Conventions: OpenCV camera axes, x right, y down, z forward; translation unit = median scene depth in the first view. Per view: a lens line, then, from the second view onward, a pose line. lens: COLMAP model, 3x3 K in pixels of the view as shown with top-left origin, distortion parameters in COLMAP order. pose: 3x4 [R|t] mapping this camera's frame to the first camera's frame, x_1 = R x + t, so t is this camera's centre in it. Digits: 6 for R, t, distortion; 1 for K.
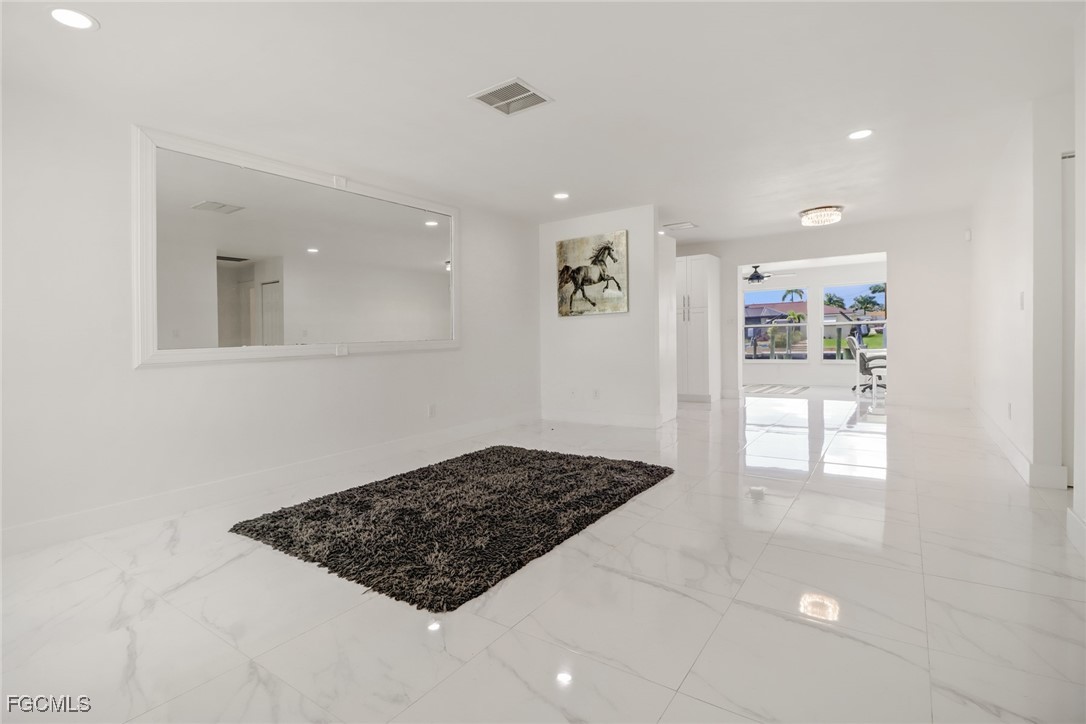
lens RADIAL K [[498.6, 0, 545.1], [0, 498.6, 358.6], [0, 0, 1]] dist [-0.001429, -0.000252]
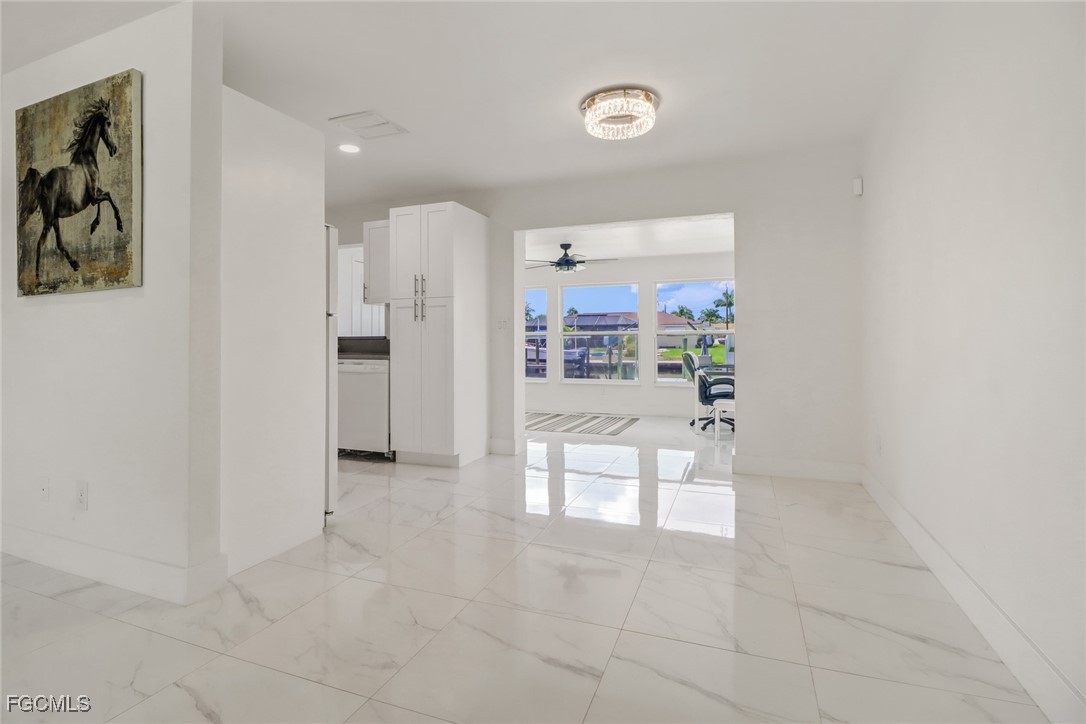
lens RADIAL K [[516.1, 0, 547.4], [0, 516.1, 343.4], [0, 0, 1]] dist [-0.009210, -0.000749]
pose [[0.965174, 0.018686, 0.260941, 0.313504], [-0.007982, 0.999085, -0.042017, -0.031011], [-0.261488, 0.038471, 0.964440, 0.470889]]
